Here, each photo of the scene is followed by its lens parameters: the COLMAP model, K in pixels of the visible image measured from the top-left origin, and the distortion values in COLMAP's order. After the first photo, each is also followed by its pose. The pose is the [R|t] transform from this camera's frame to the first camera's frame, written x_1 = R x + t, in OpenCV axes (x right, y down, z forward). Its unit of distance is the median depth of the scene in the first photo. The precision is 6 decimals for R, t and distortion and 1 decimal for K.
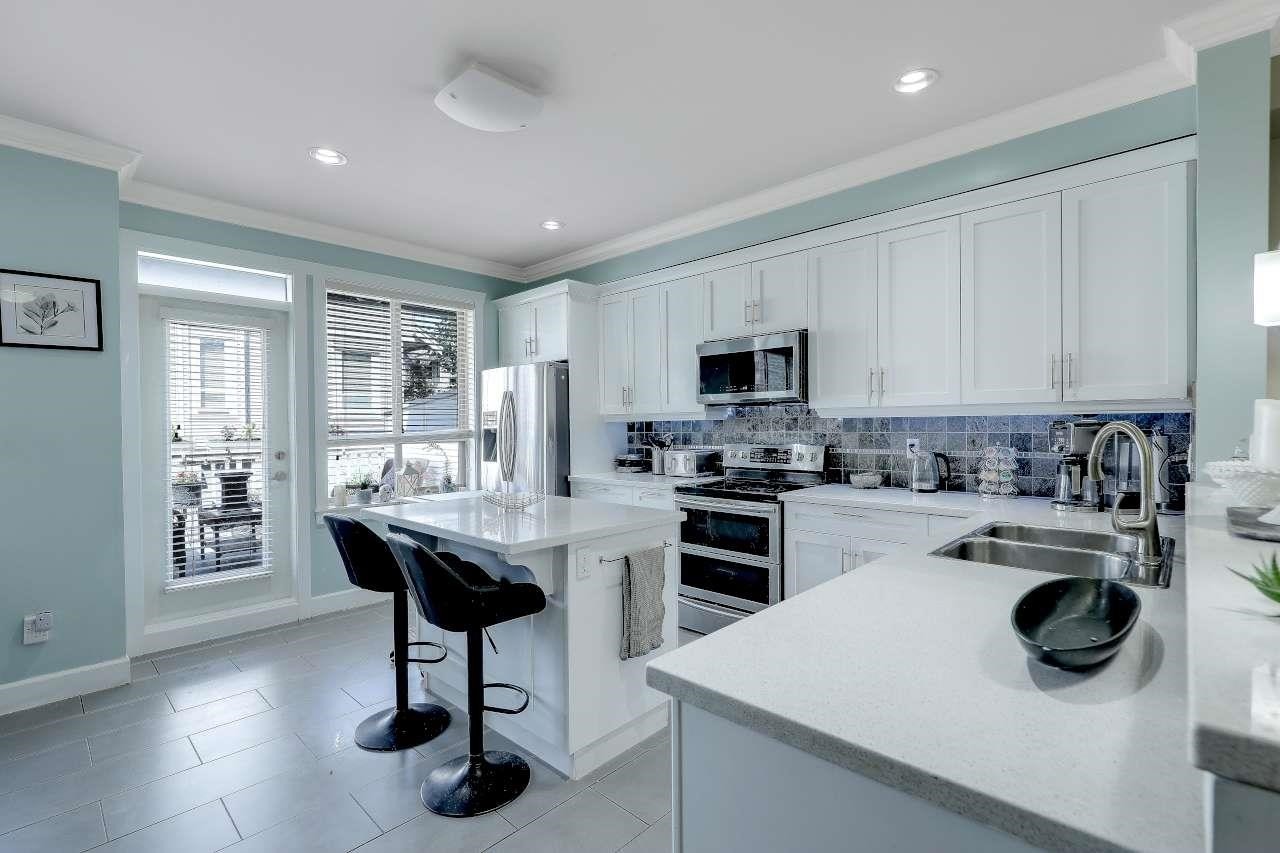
lens RADIAL K [[575.9, 0, 646.8], [0, 575.9, 427.6], [0, 0, 1]] dist [0.000806, 0.000137]
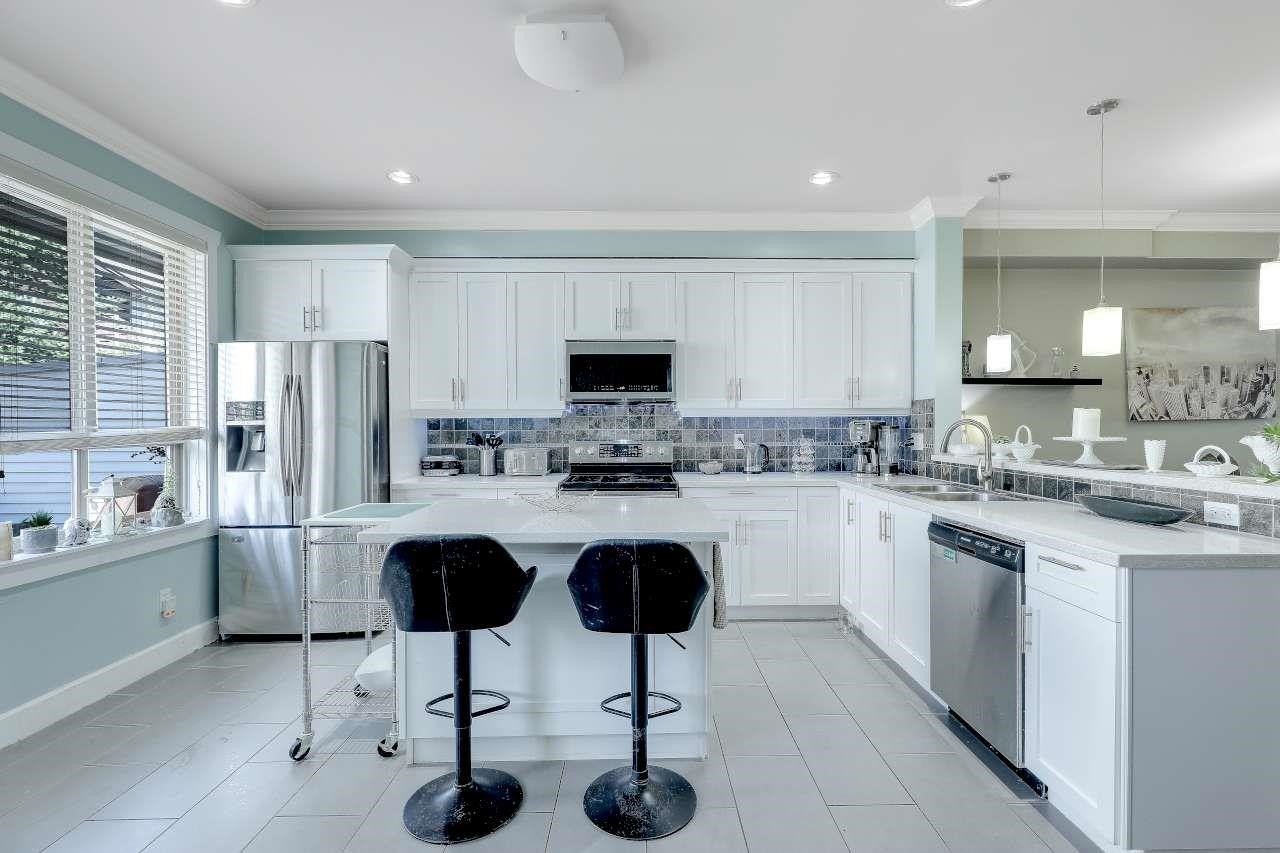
lens RADIAL K [[575.9, 0, 644.2], [0, 575.9, 426.8], [0, 0, 1]] dist [0.000806, 0.000137]
pose [[0.720854, 0.006751, 0.693054, -0.518467], [0.000095, 0.999952, -0.009840, 0.013945], [-0.693087, 0.007159, 0.720819, 0.180431]]
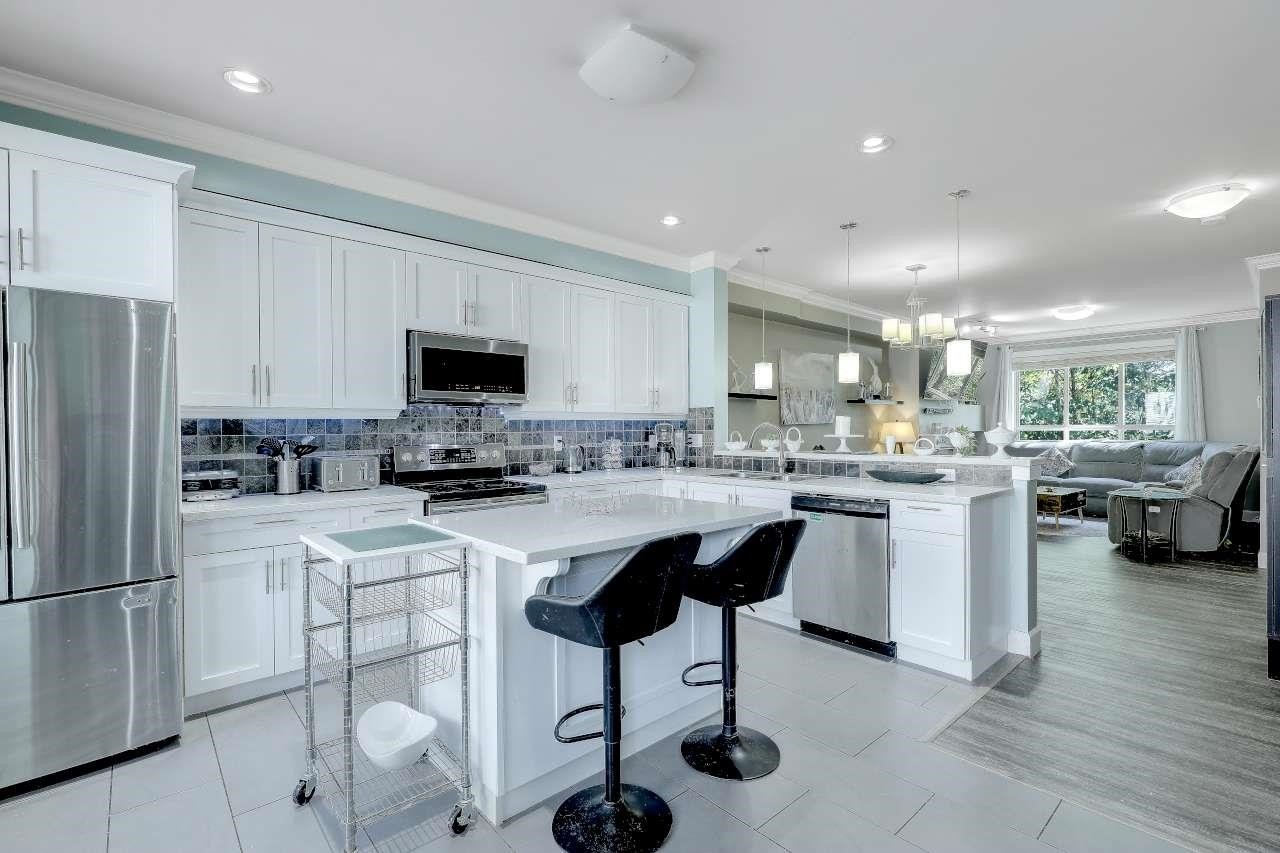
lens RADIAL K [[575.9, 0, 645.9], [0, 575.9, 429.6], [0, 0, 1]] dist [0.000806, 0.000137]
pose [[0.088392, 0.005907, 0.996068, -0.763653], [0.010630, 0.999920, -0.006873, 0.013455], [-0.996029, 0.011195, 0.088322, 0.581926]]
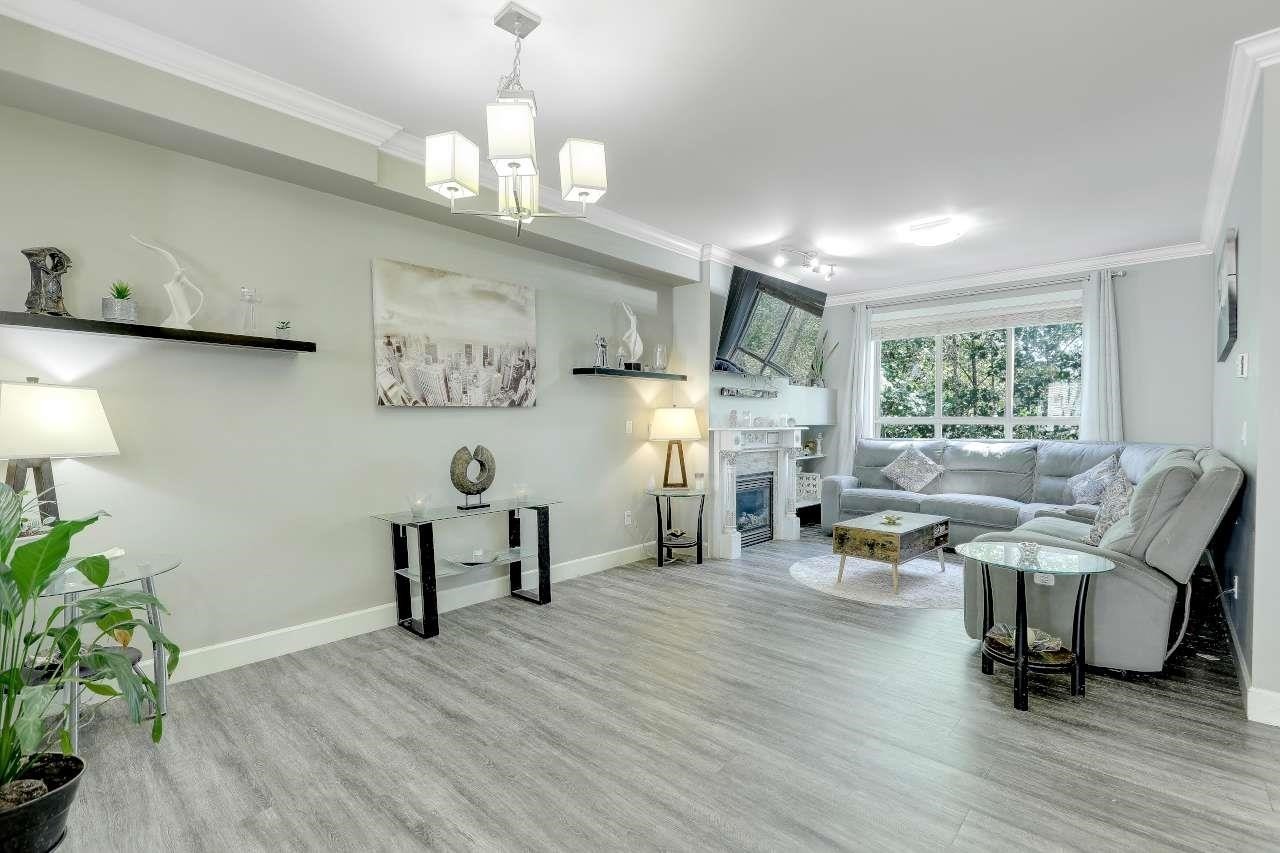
lens RADIAL K [[575.9, 0, 644.8], [0, 575.9, 432.0], [0, 0, 1]] dist [0.000806, 0.000137]
pose [[-0.012203, -0.006841, 0.999902, 0.080006], [0.003252, 0.999971, 0.006881, 0.025965], [-0.999920, 0.003336, -0.012181, -0.052924]]
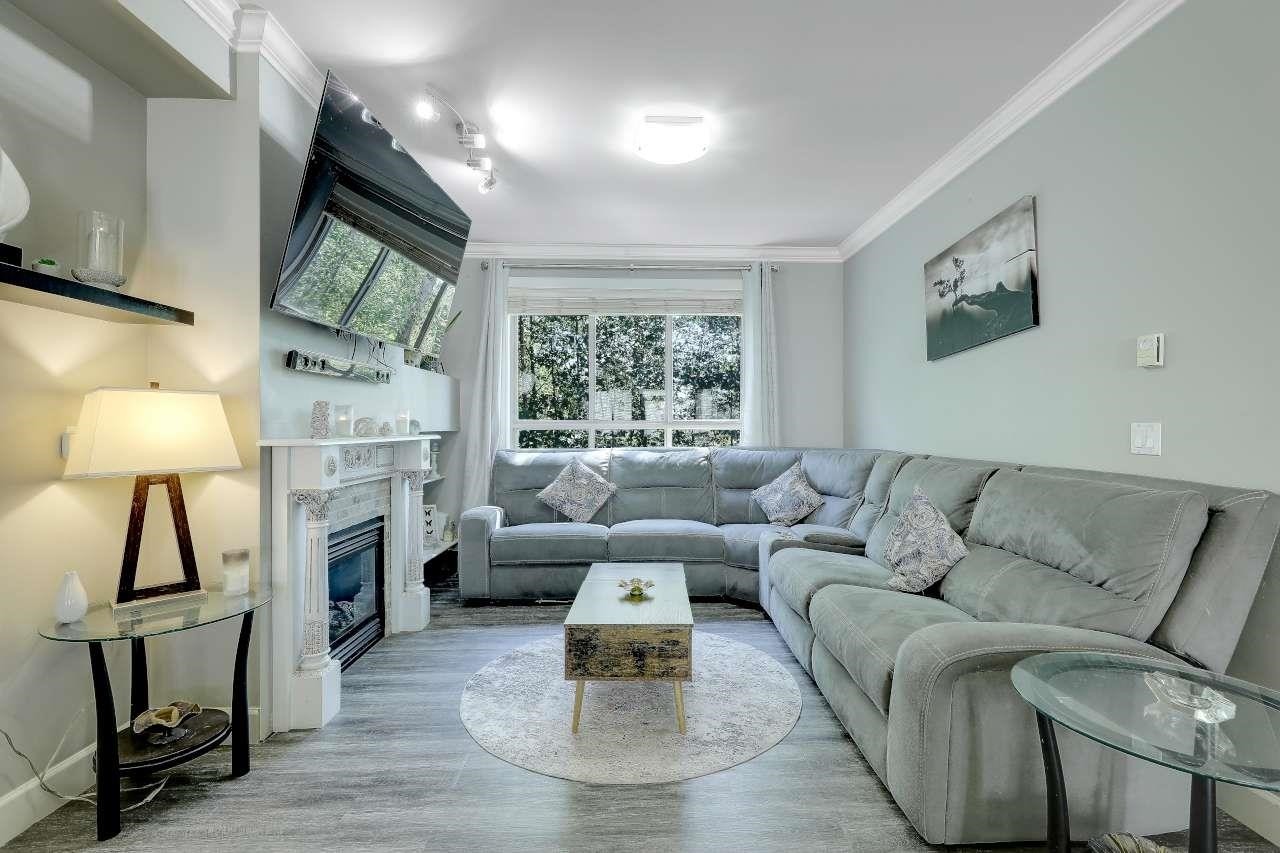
lens RADIAL K [[575.9, 0, 646.8], [0, 575.9, 430.7], [0, 0, 1]] dist [0.000806, 0.000137]
pose [[-0.709028, 0.007592, 0.705139, 0.722498], [0.012114, 0.999926, 0.001415, 0.020107], [-0.705076, 0.009545, -0.709067, -0.081540]]
